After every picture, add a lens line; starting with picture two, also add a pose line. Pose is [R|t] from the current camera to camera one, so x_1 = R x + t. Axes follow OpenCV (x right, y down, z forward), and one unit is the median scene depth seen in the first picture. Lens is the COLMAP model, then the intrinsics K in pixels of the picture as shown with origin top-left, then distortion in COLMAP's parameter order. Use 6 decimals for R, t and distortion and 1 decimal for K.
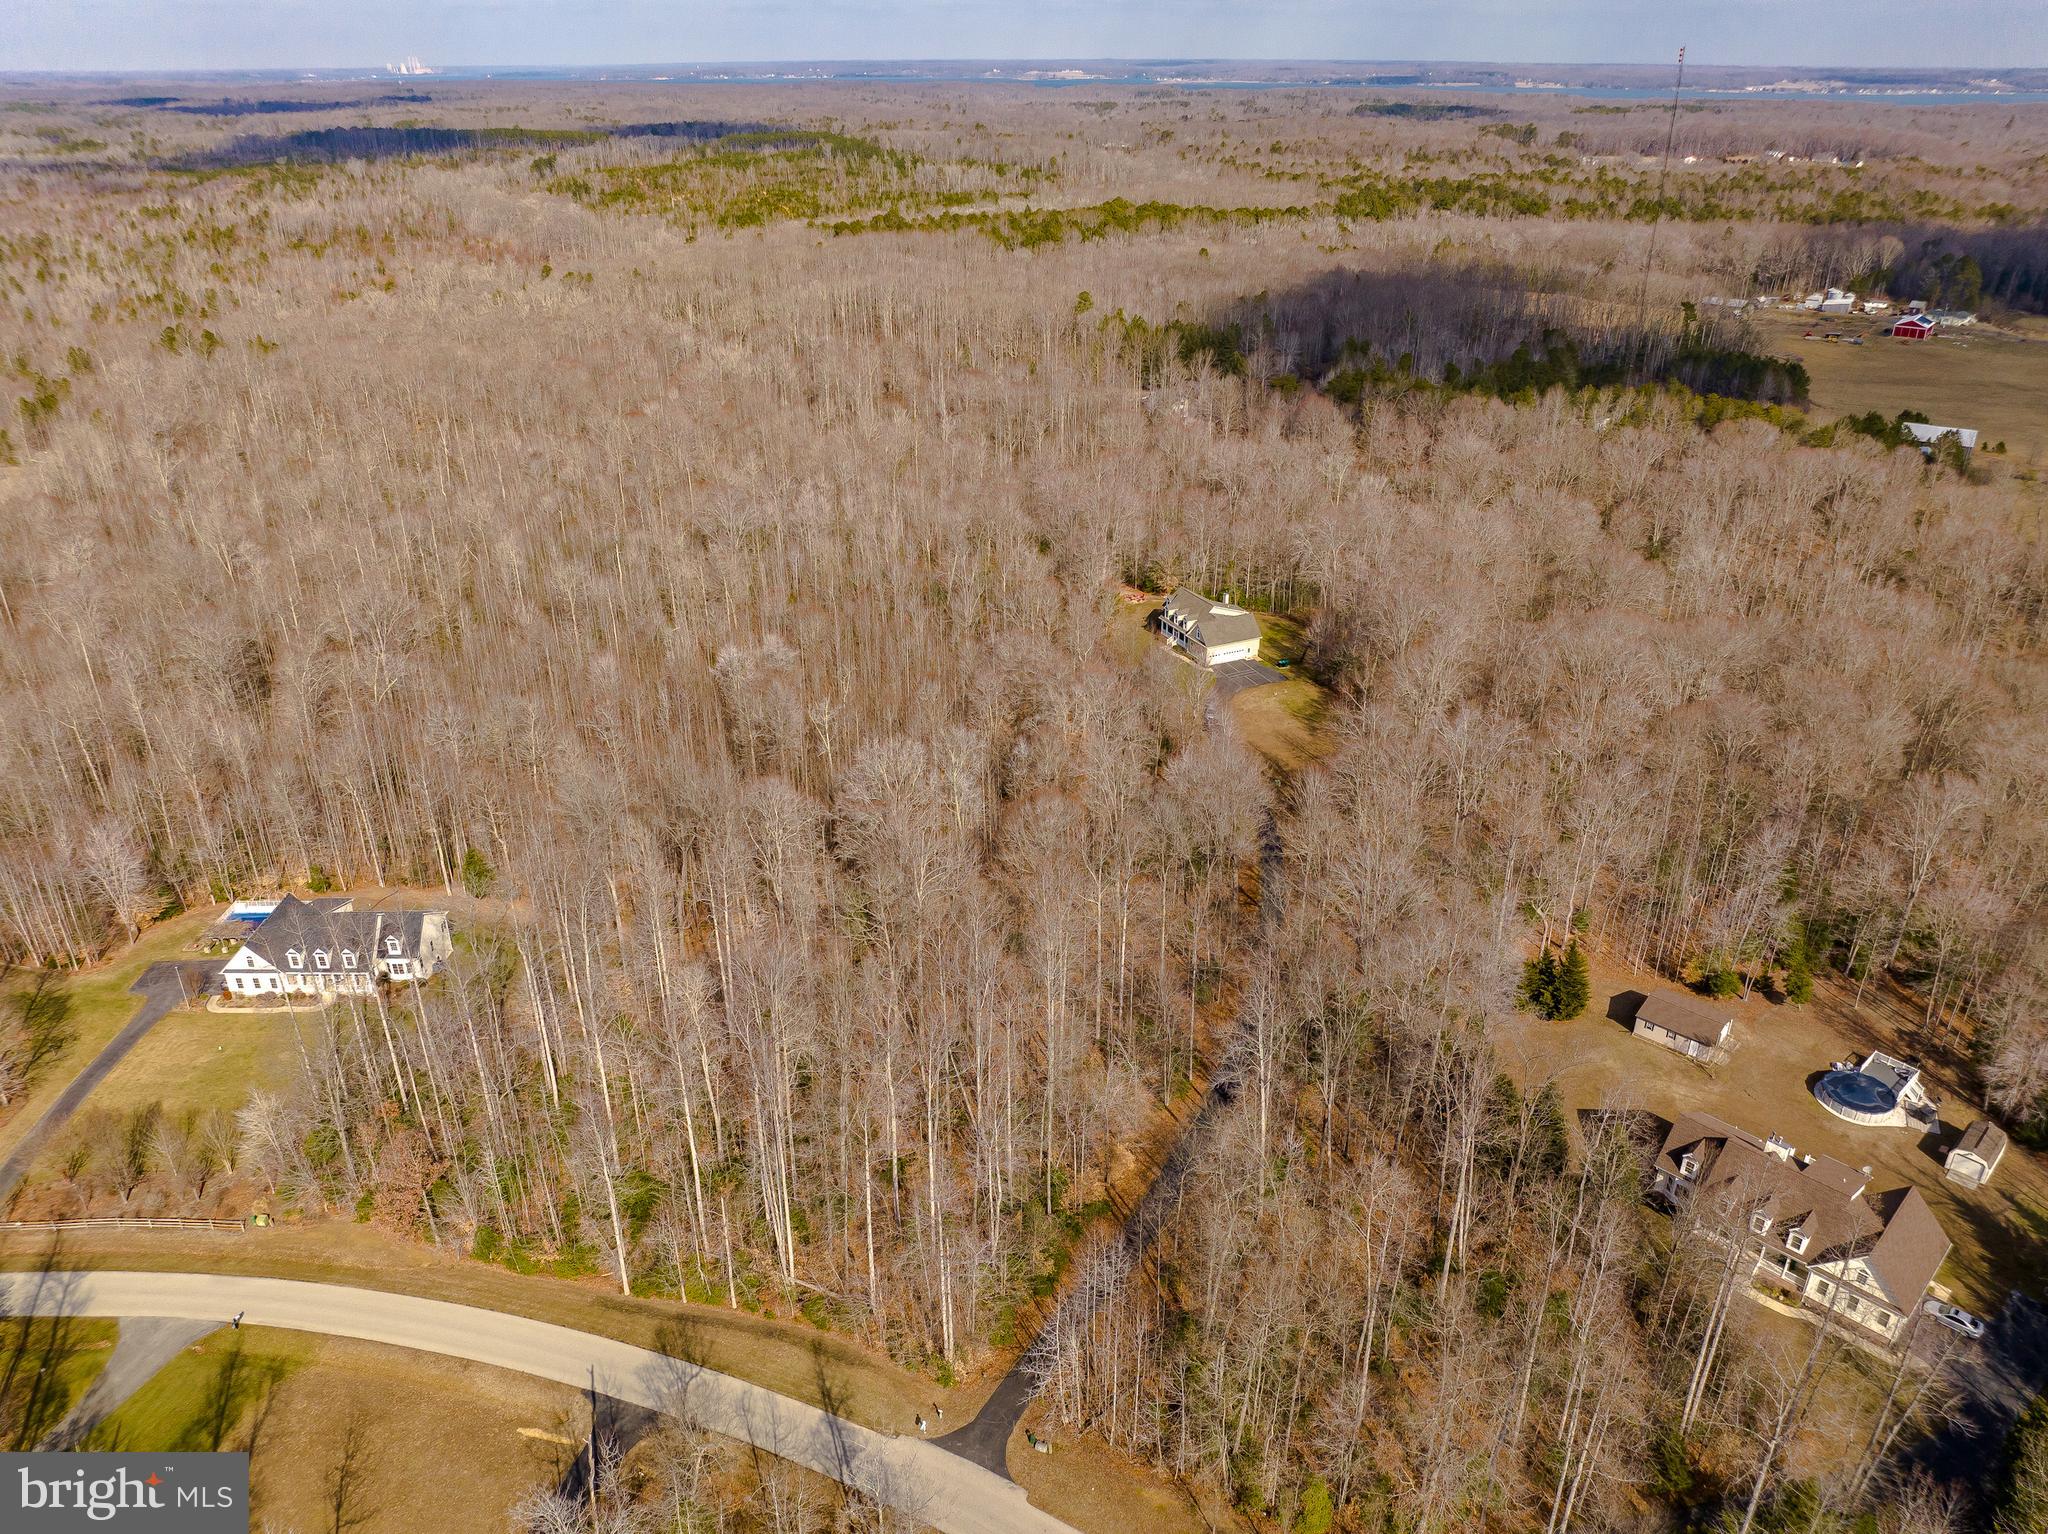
lens RADIAL K [[1449.2, 0, 1024.0], [0, 1449.2, 767.0], [0, 0, 1]] dist [-0.068546, 0.043645]
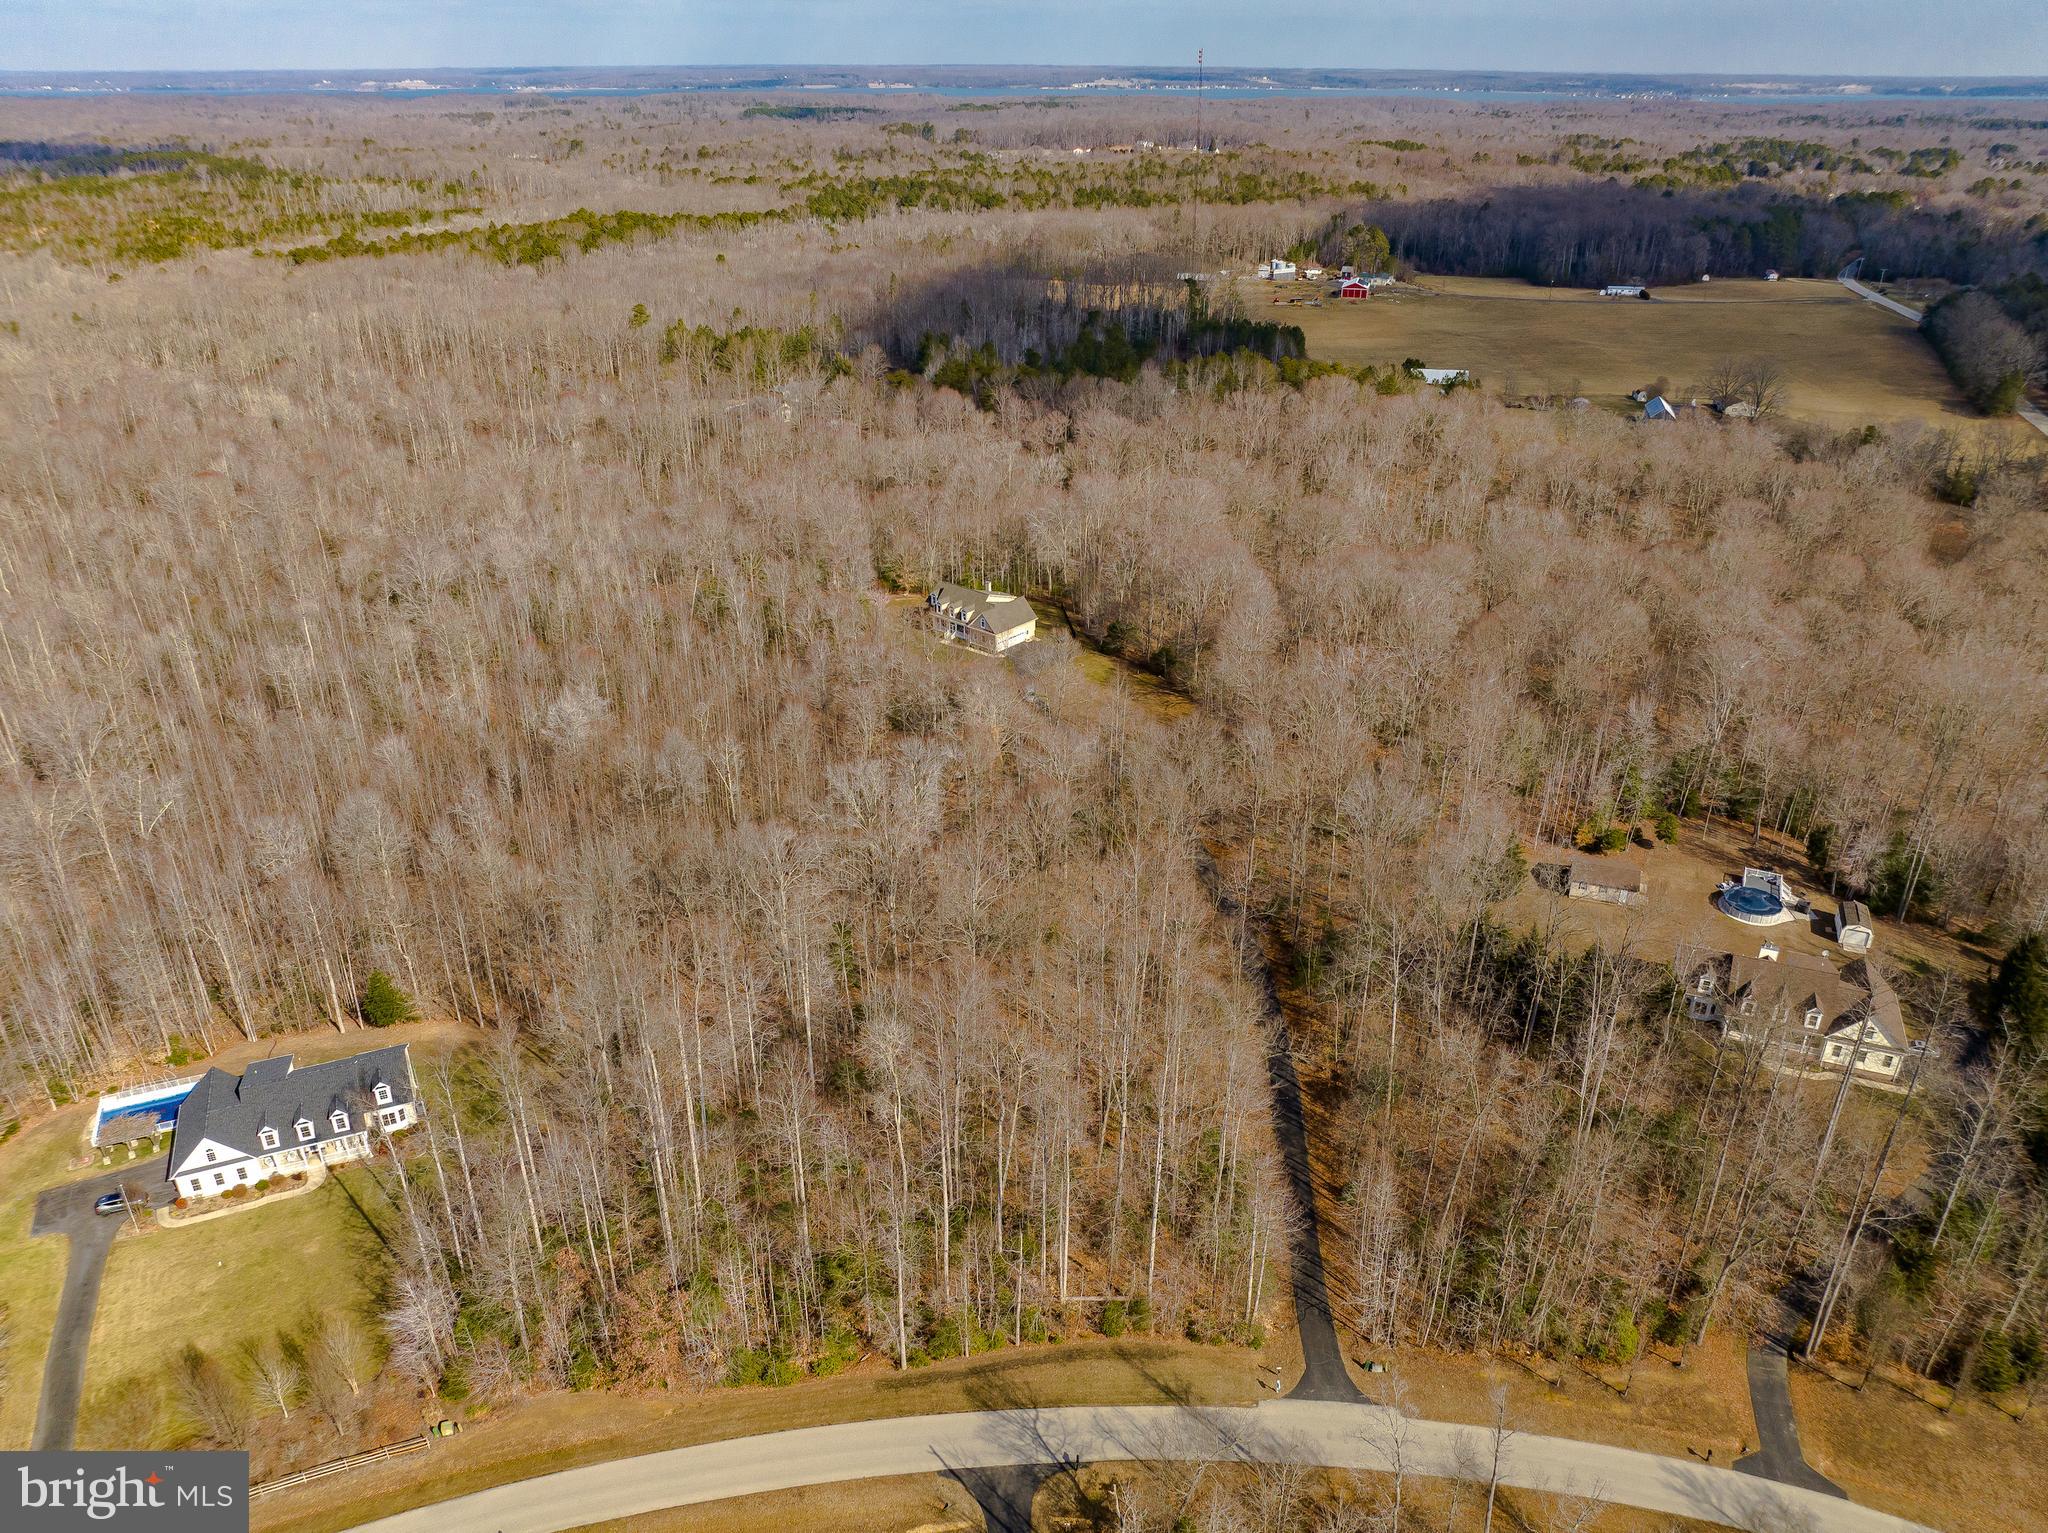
lens RADIAL K [[1430.5, 0, 1024.0], [0, 1430.5, 766.5], [0, 0, 1]] dist [-0.065895, 0.040413]
pose [[0.919440, -0.172004, 0.353616, -0.235919], [0.171317, 0.984646, 0.033504, -0.021181], [-0.353950, 0.029776, 0.934790, 0.042600]]
